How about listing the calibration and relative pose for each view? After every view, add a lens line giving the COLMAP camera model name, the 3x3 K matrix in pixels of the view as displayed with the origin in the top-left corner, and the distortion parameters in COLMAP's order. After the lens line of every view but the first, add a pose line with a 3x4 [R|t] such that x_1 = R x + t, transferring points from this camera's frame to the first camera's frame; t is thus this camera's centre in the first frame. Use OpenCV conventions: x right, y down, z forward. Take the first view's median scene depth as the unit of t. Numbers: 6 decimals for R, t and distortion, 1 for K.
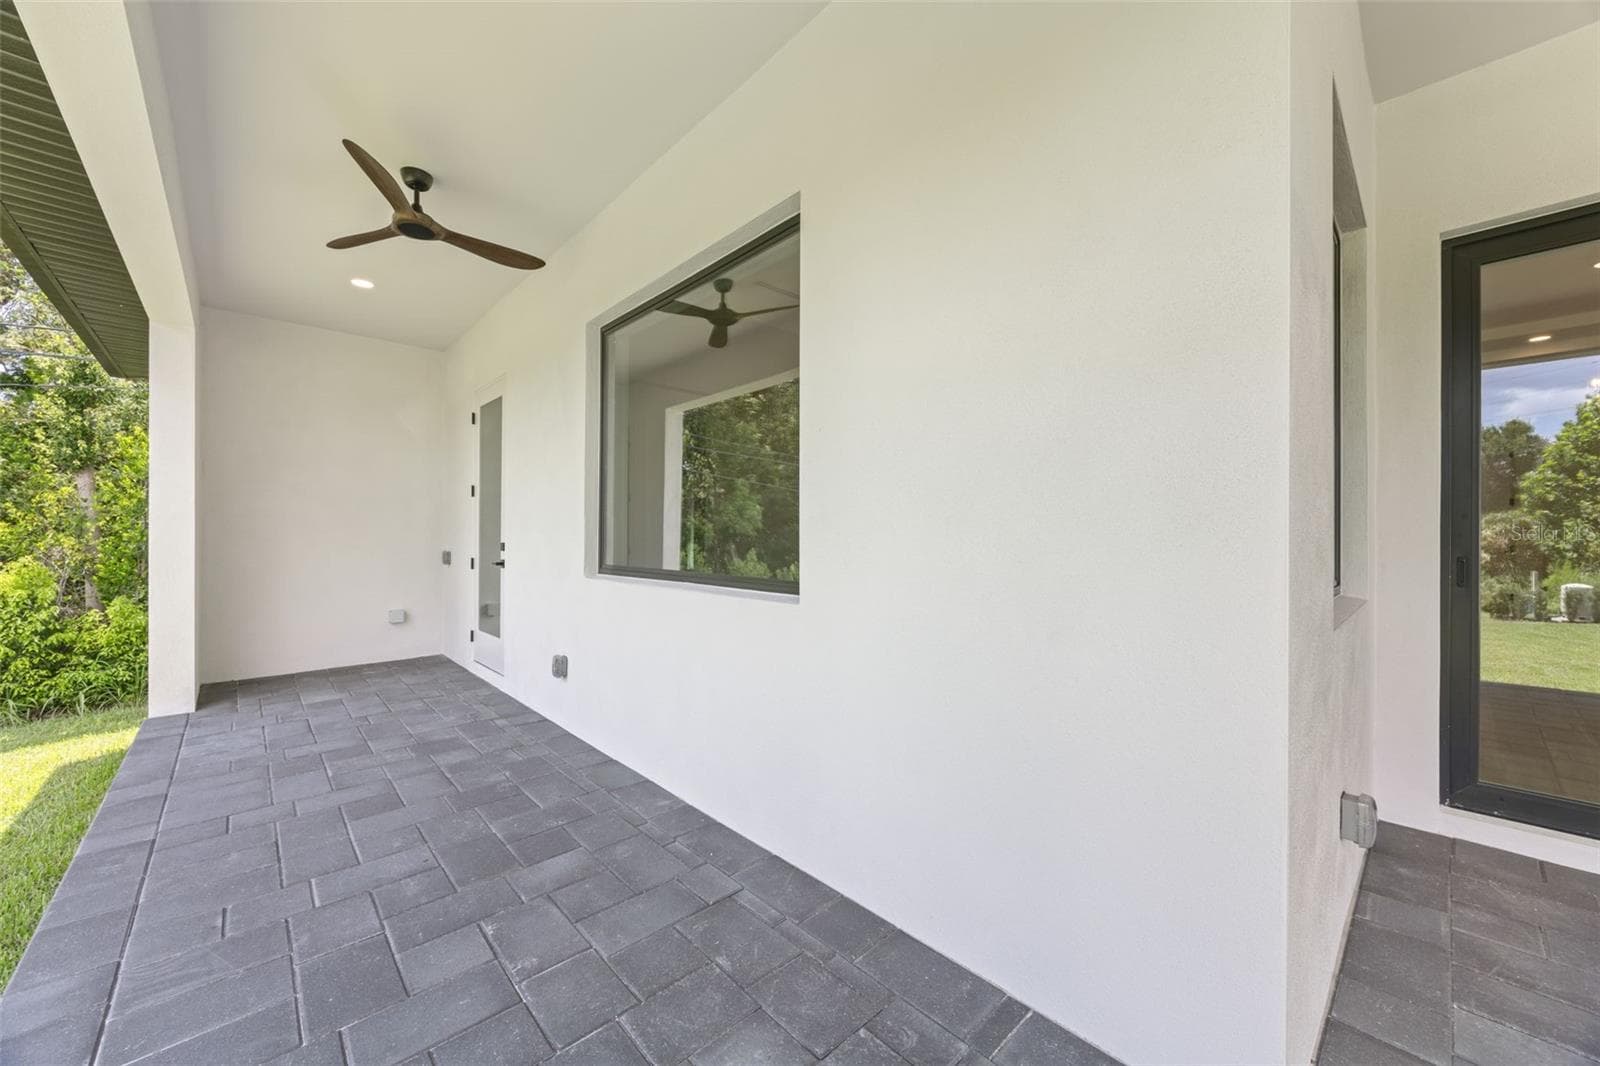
lens RADIAL K [[592.7, 0, 800.4], [0, 592.7, 540.6], [0, 0, 1]] dist [-0.007498, -0.000194]
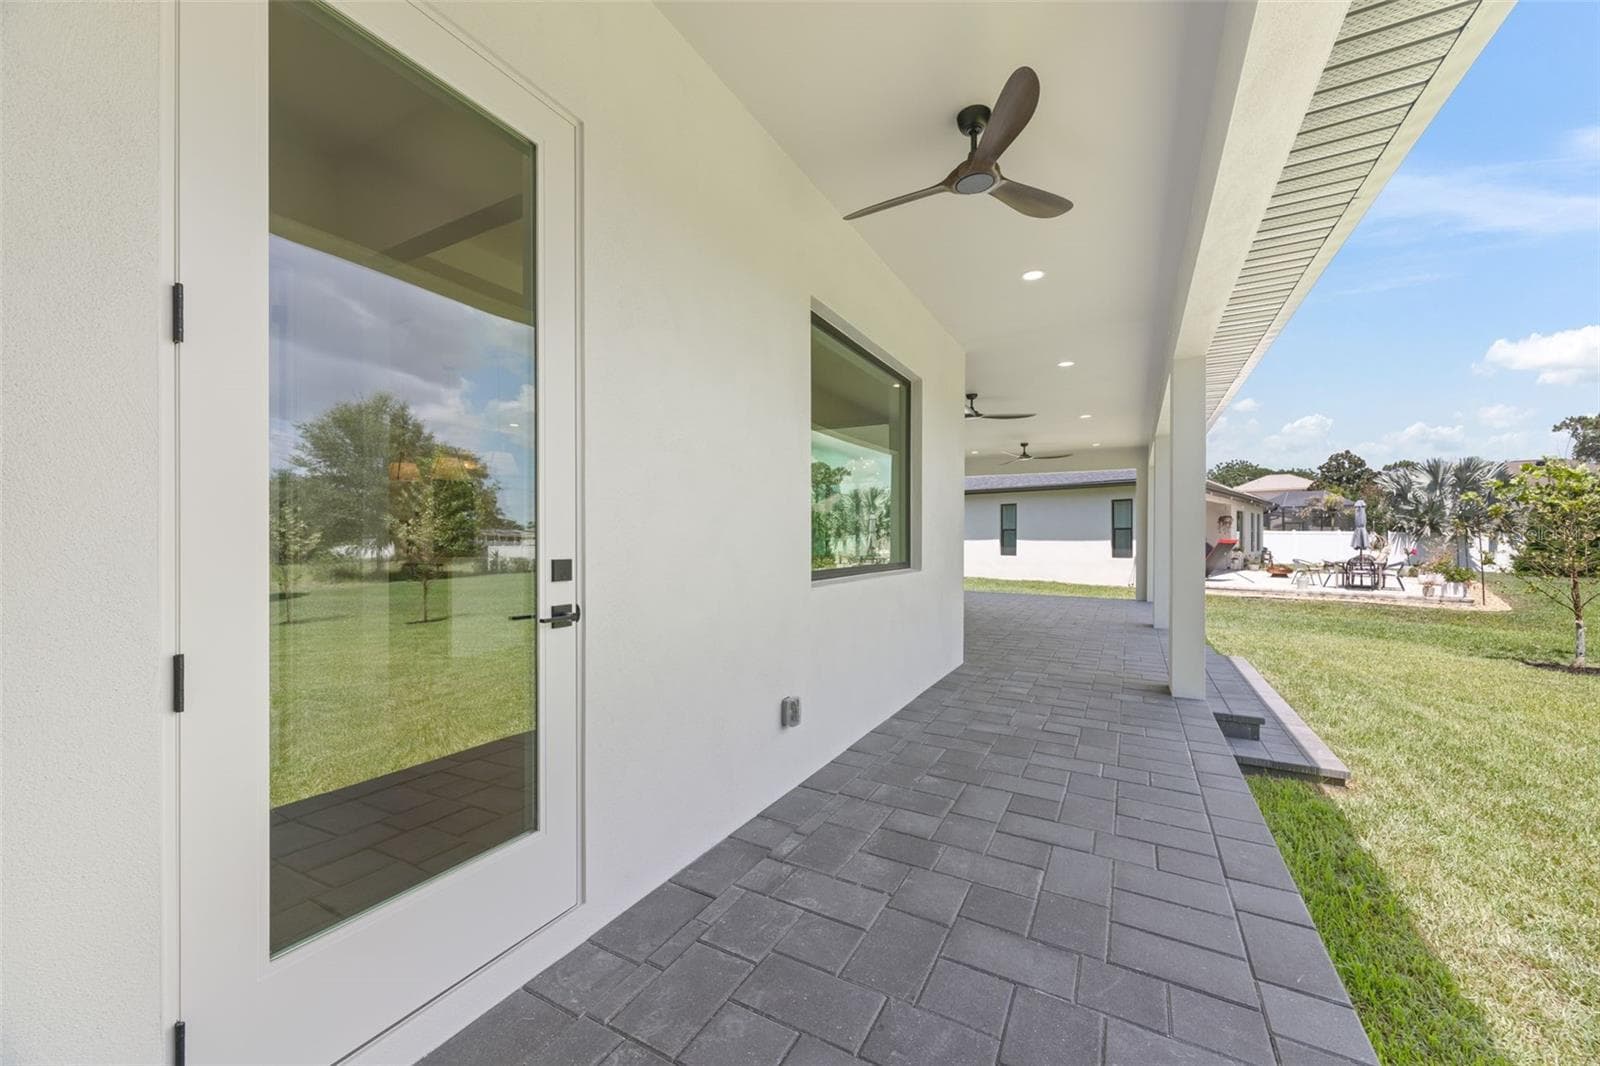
lens RADIAL K [[607.2, 0, 795.8], [0, 607.2, 535.1], [0, 0, 1]] dist [-0.000926, 0.000117]
pose [[-0.304993, 0.003546, 0.952348, -1.146785], [0.005192, 0.999984, -0.002061, -0.012563], [-0.952340, 0.004316, -0.305007, 1.225320]]
